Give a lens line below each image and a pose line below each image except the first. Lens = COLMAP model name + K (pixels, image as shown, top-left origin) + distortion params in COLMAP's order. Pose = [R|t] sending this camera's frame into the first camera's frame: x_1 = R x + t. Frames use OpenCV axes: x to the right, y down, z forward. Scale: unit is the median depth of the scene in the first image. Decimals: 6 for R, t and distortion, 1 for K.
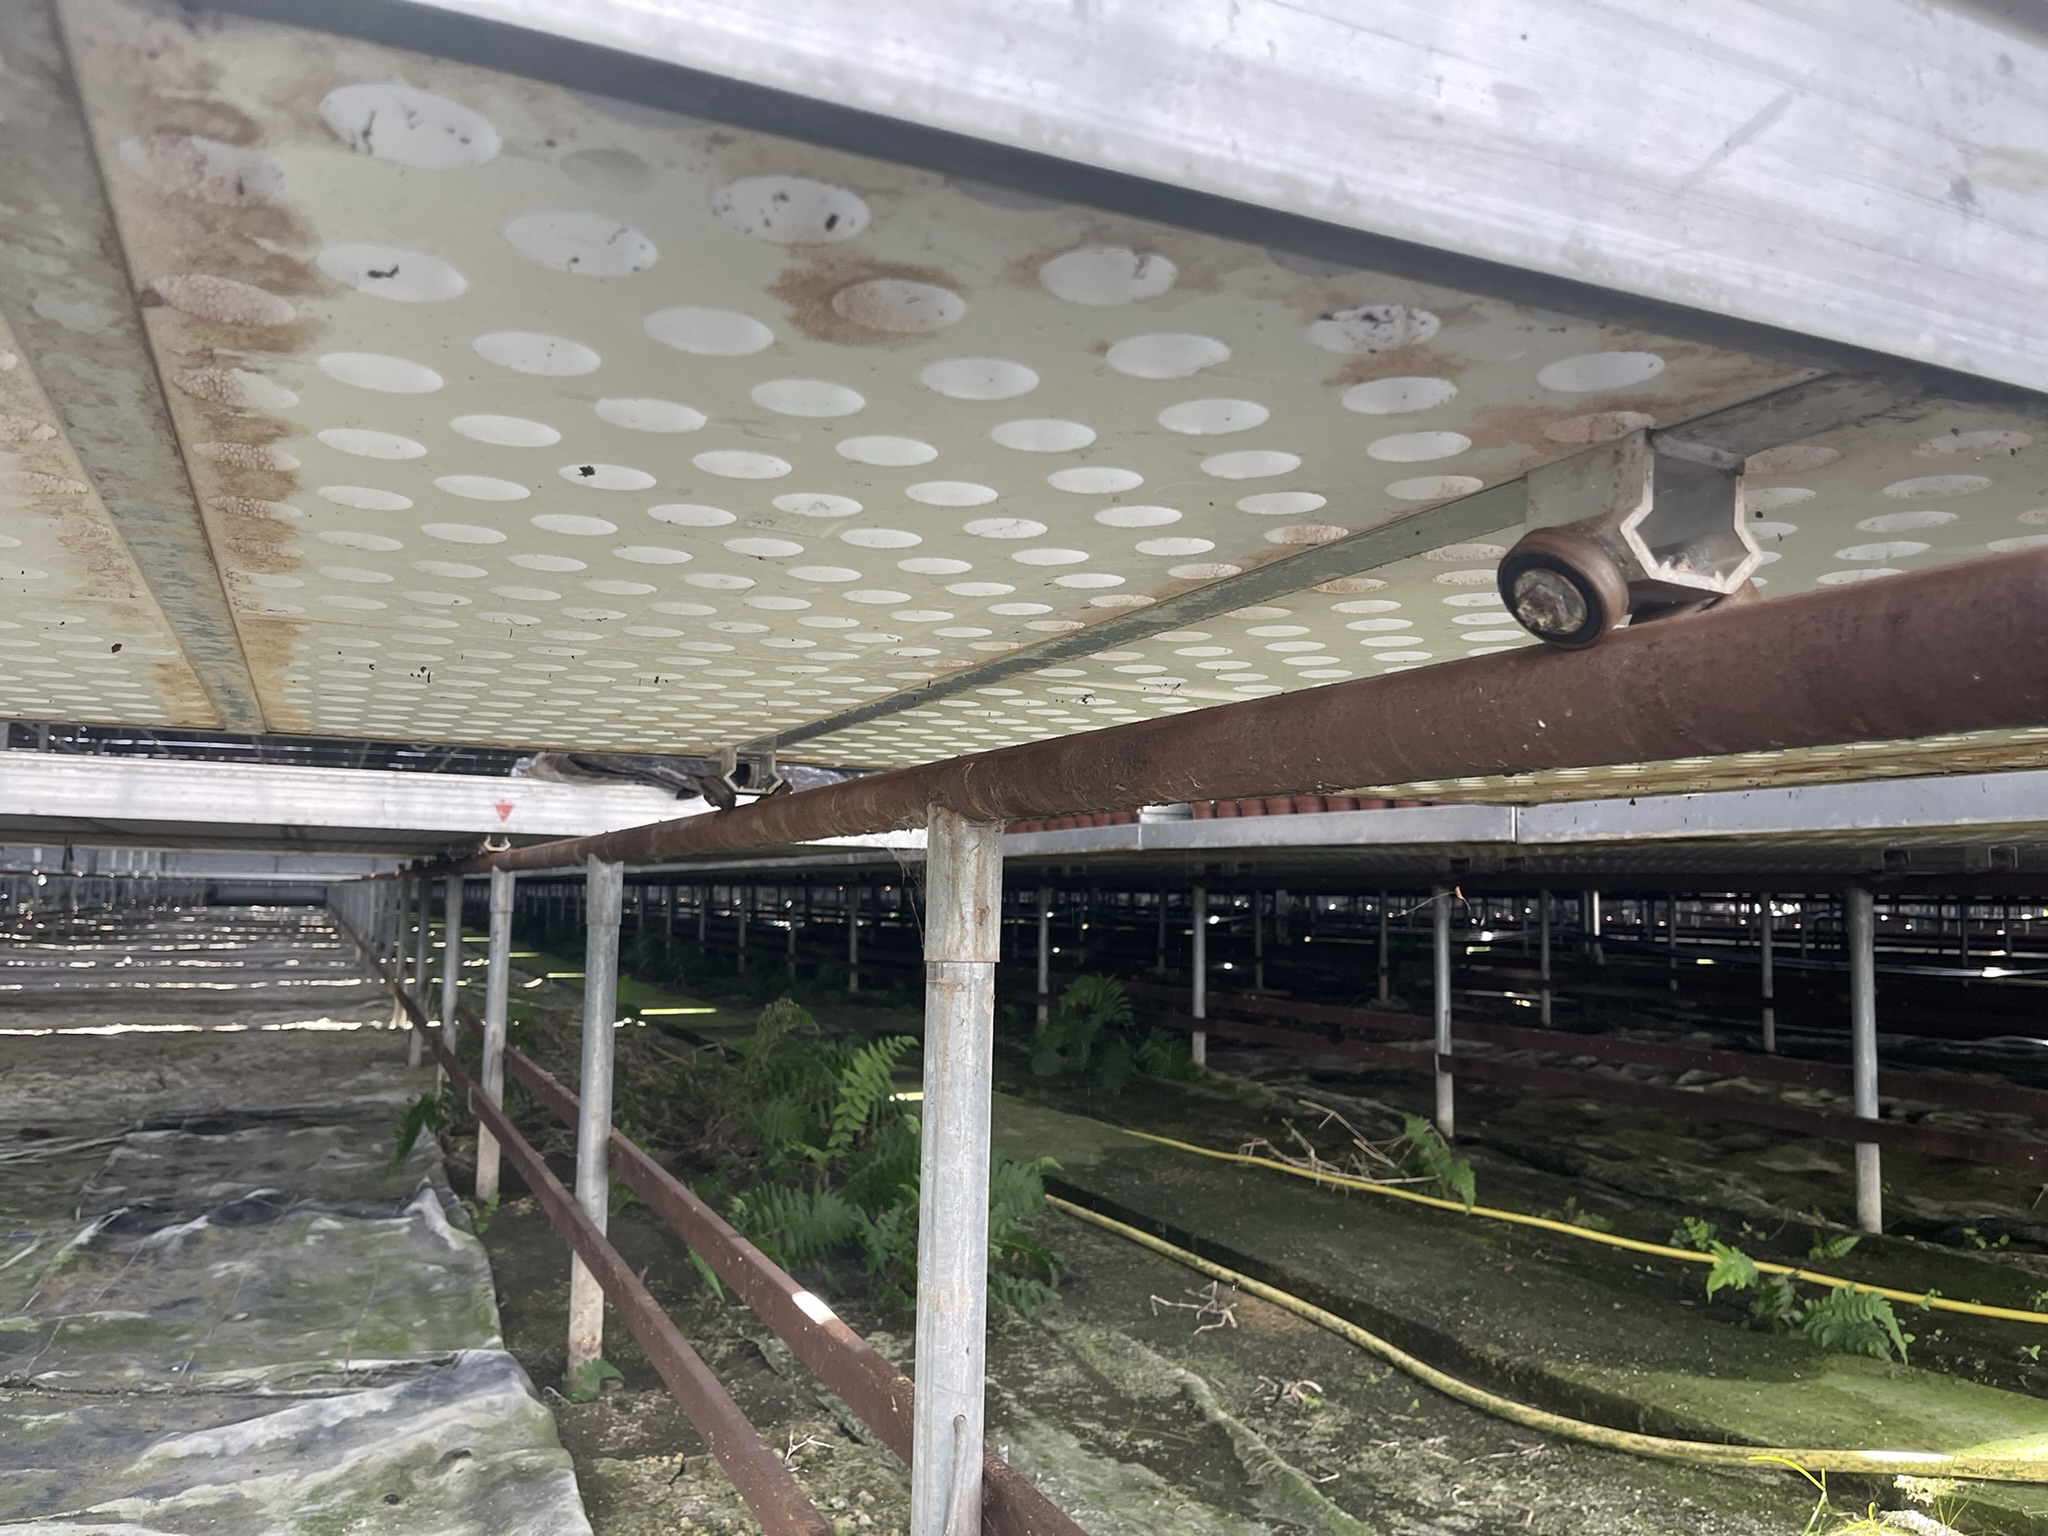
lens RADIAL K [[1563.1, 0, 1034.2], [0, 1563.1, 764.5], [0, 0, 1]] dist [0.074201, -0.117938]
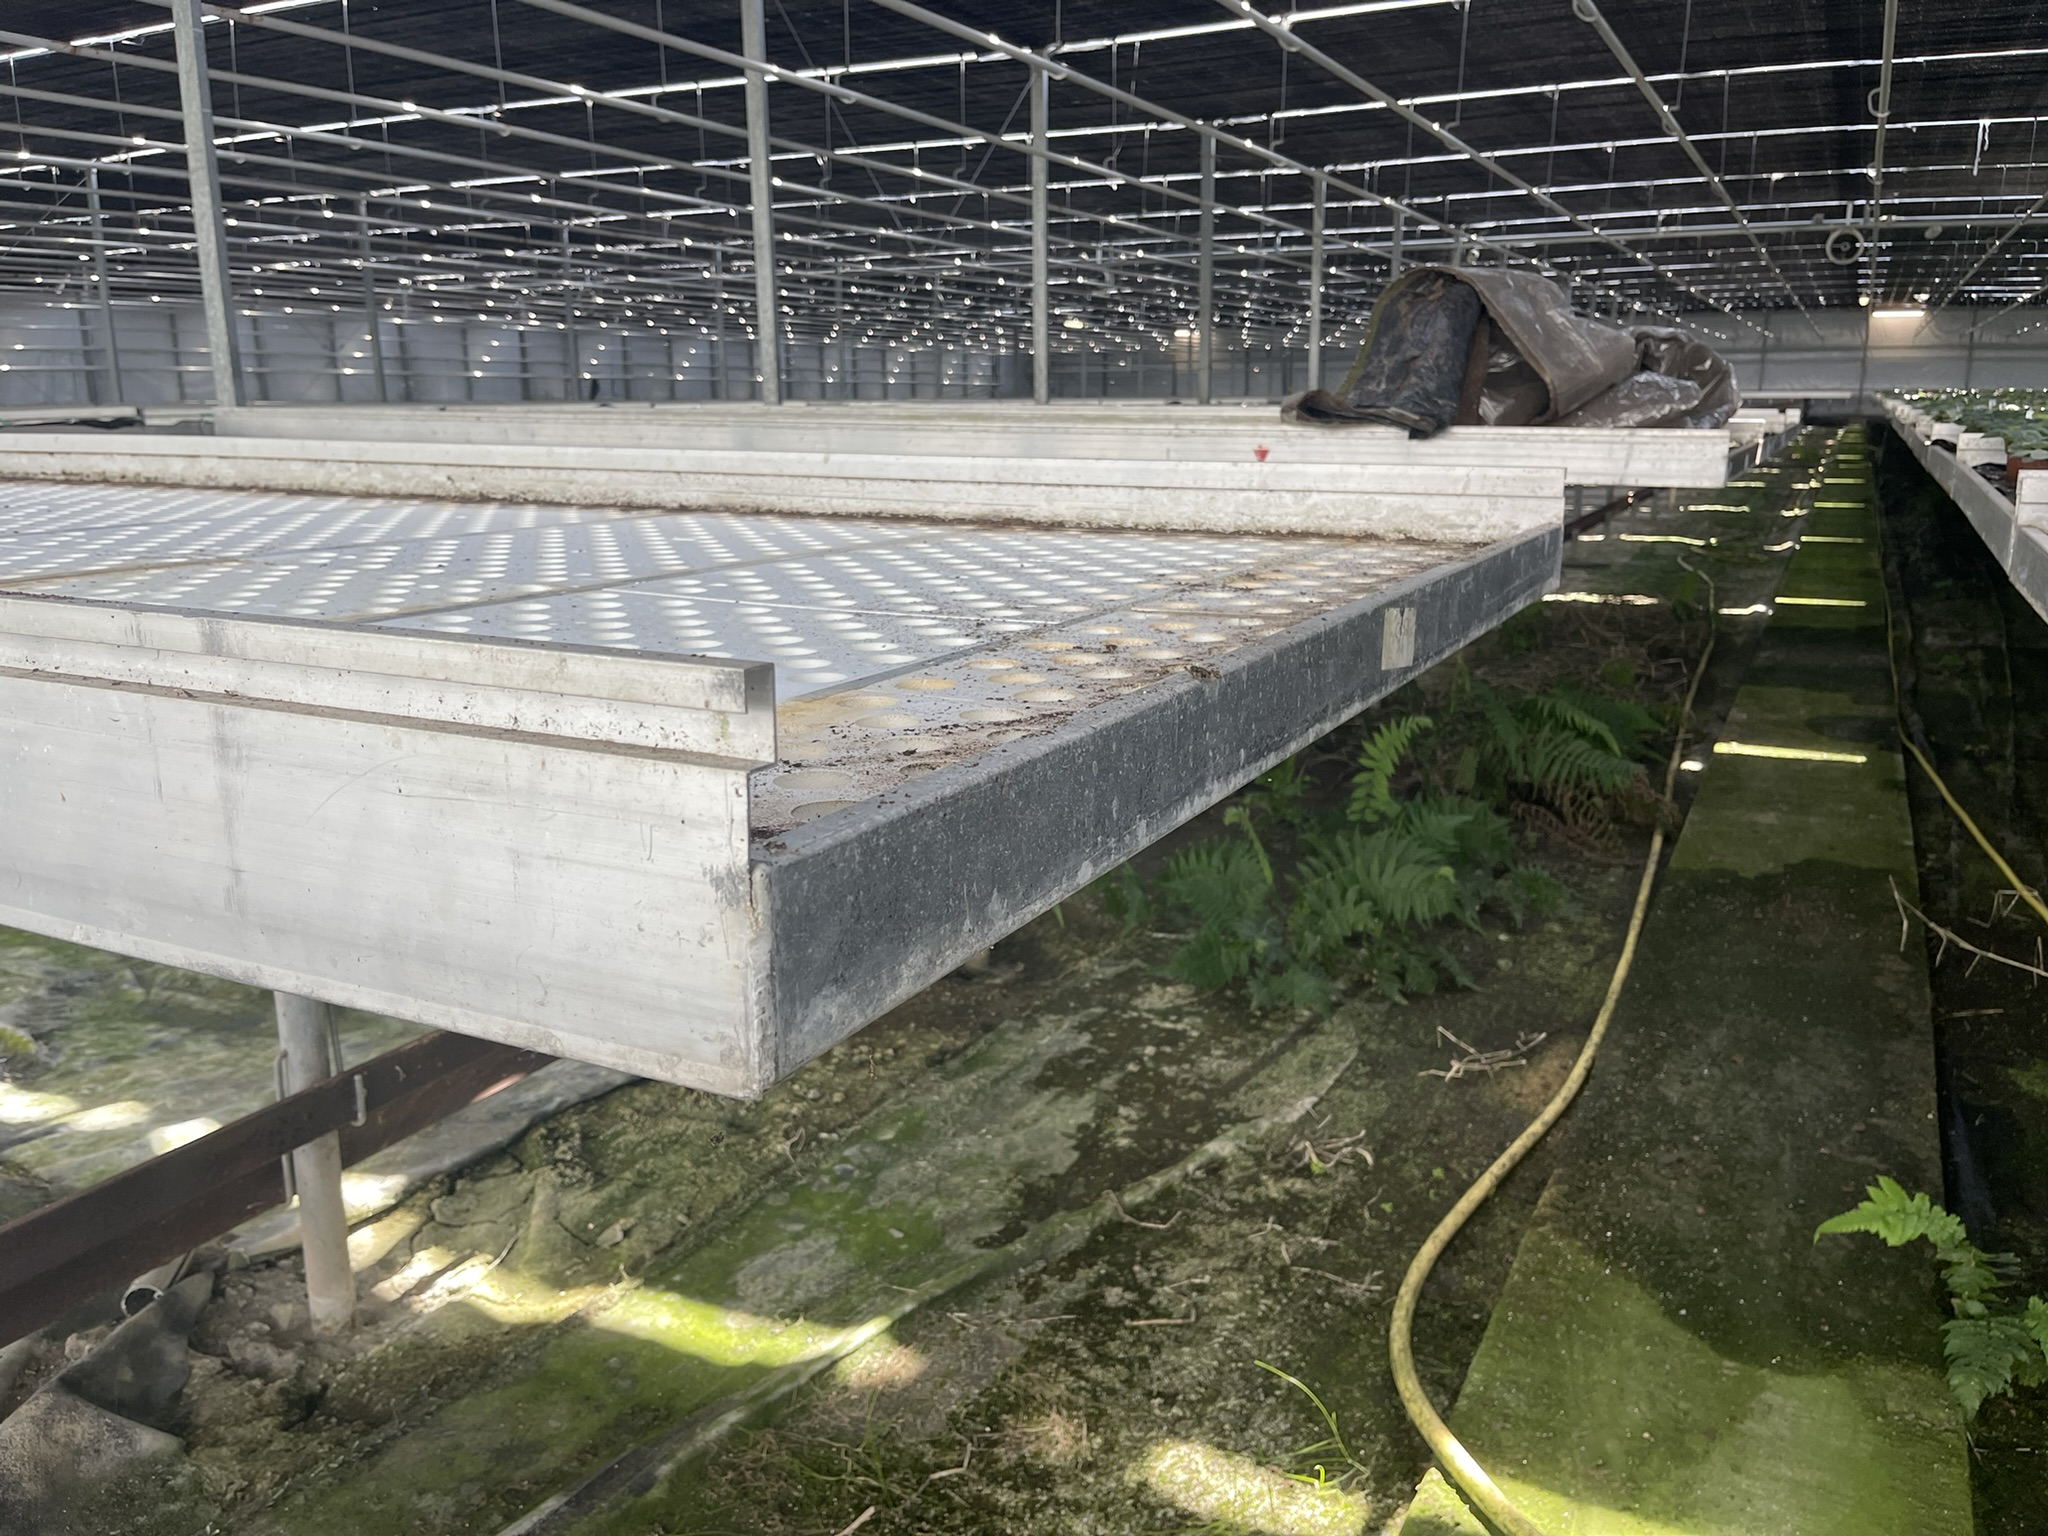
lens RADIAL K [[1563.1, 0, 1034.2], [0, 1563.1, 764.5], [0, 0, 1]] dist [0.074201, -0.117938]
pose [[0.623991, 0.157345, -0.765427, 0.423215], [0.081350, 0.961116, 0.263890, -0.063404], [0.777186, -0.226933, 0.586927, 0.180222]]
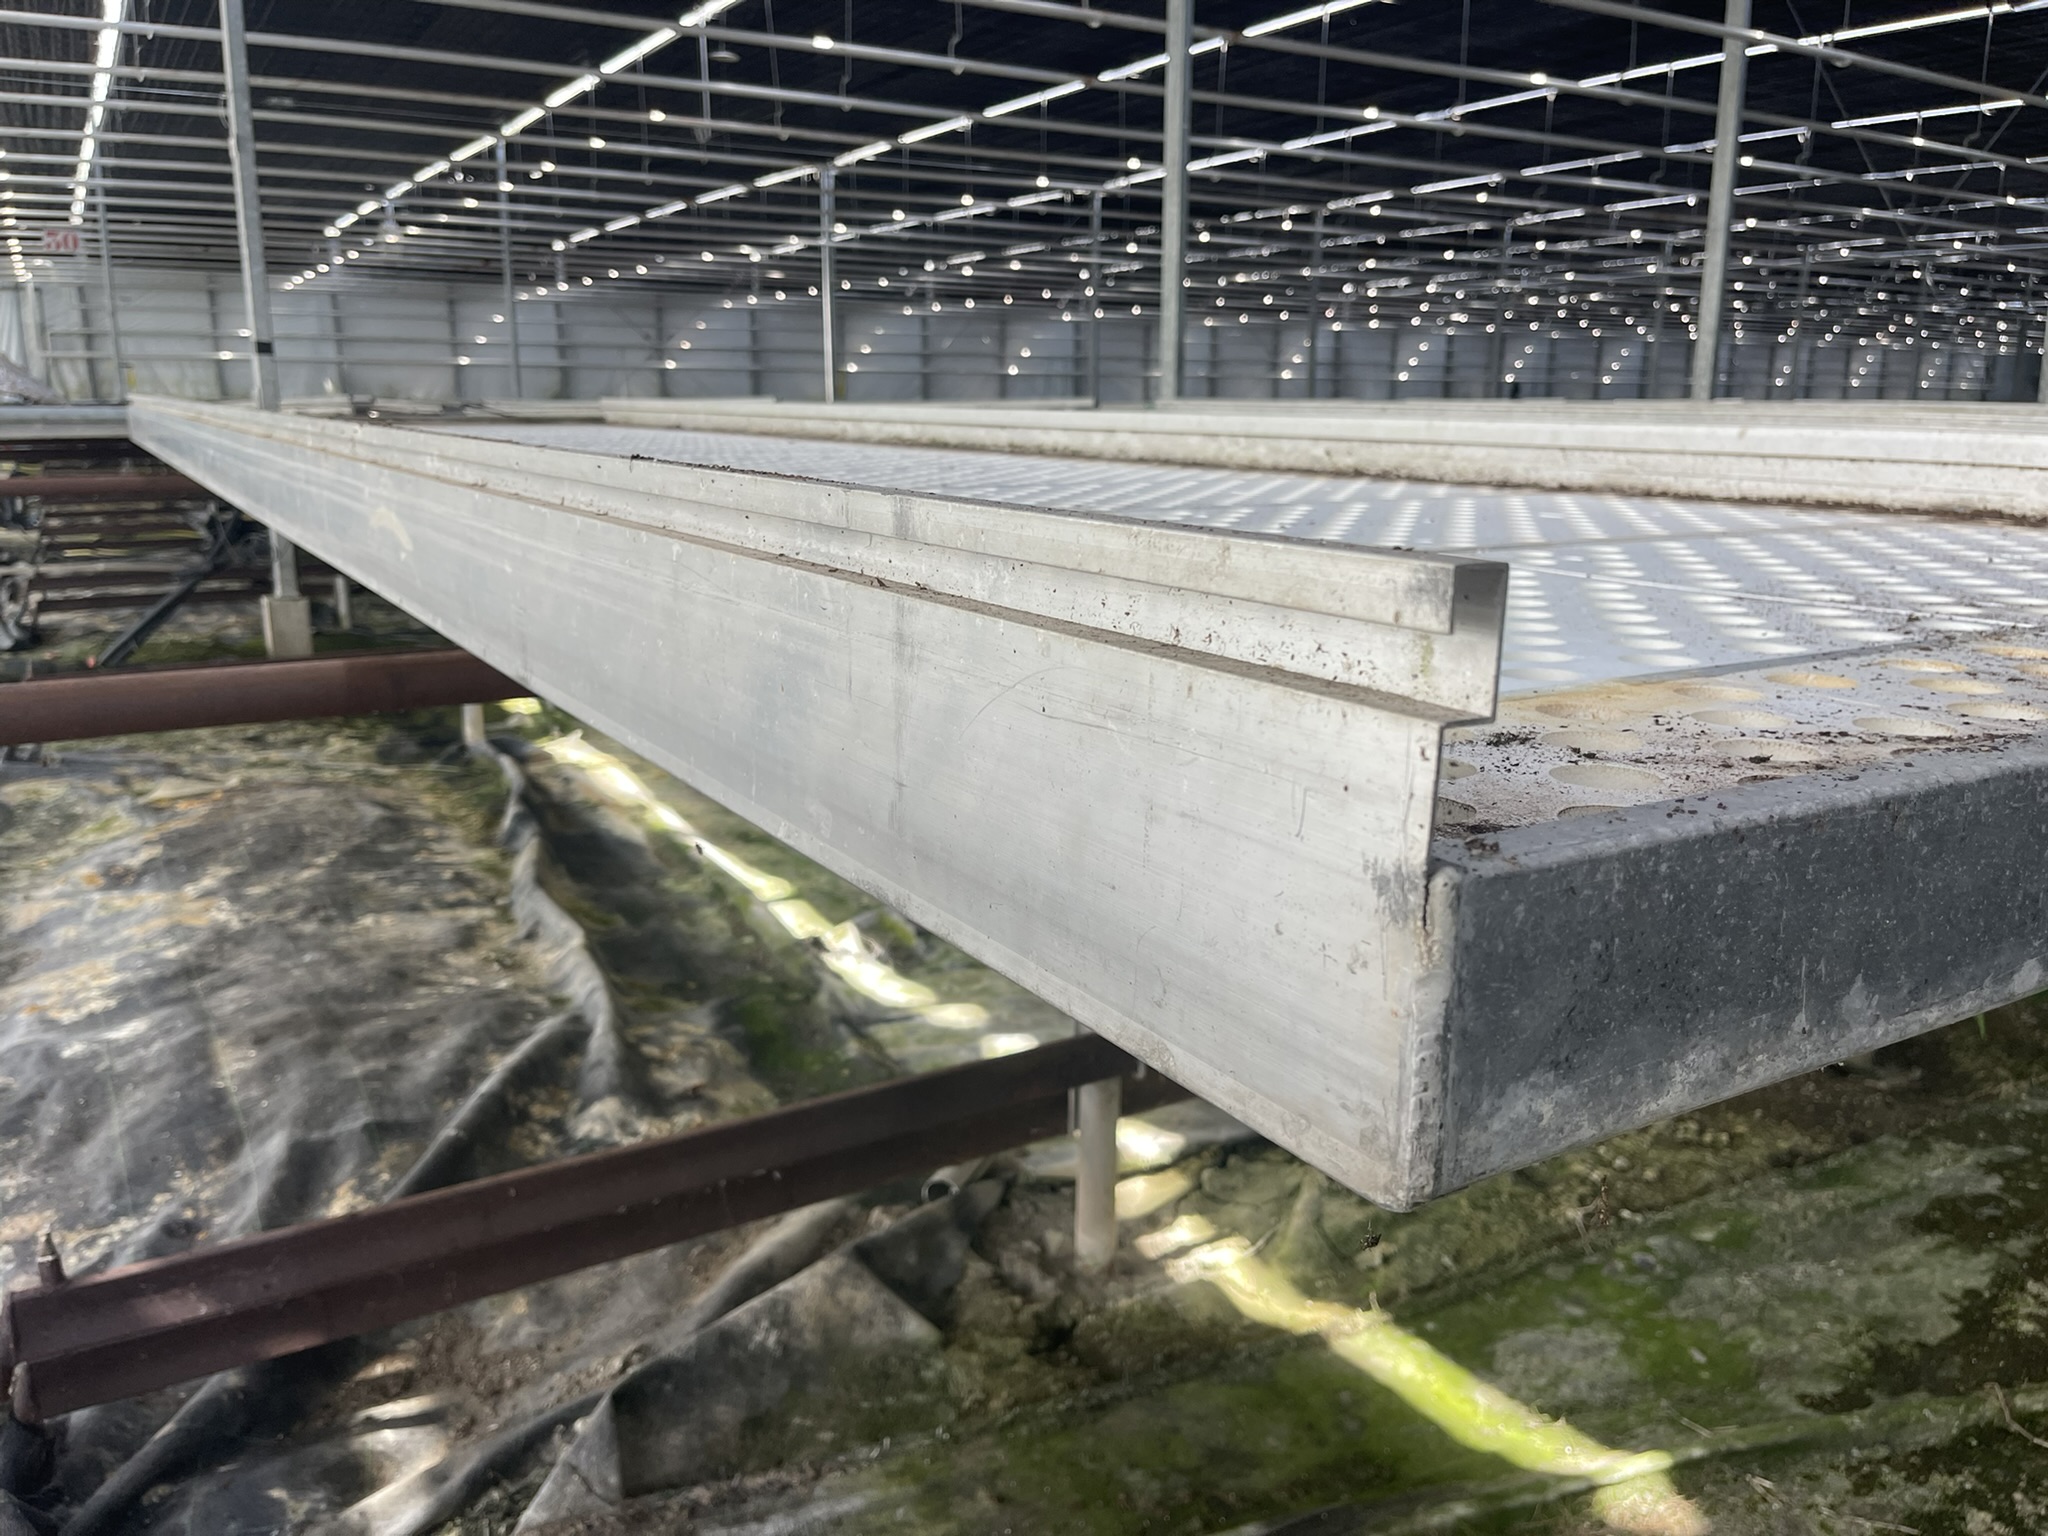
lens RADIAL K [[1563.1, 0, 1034.2], [0, 1563.1, 764.5], [0, 0, 1]] dist [0.074201, -0.117938]
pose [[0.118230, 0.206050, -0.971373, 0.392157], [0.079060, 0.973175, 0.216055, -0.049589], [0.989834, -0.102341, 0.098768, 0.205364]]
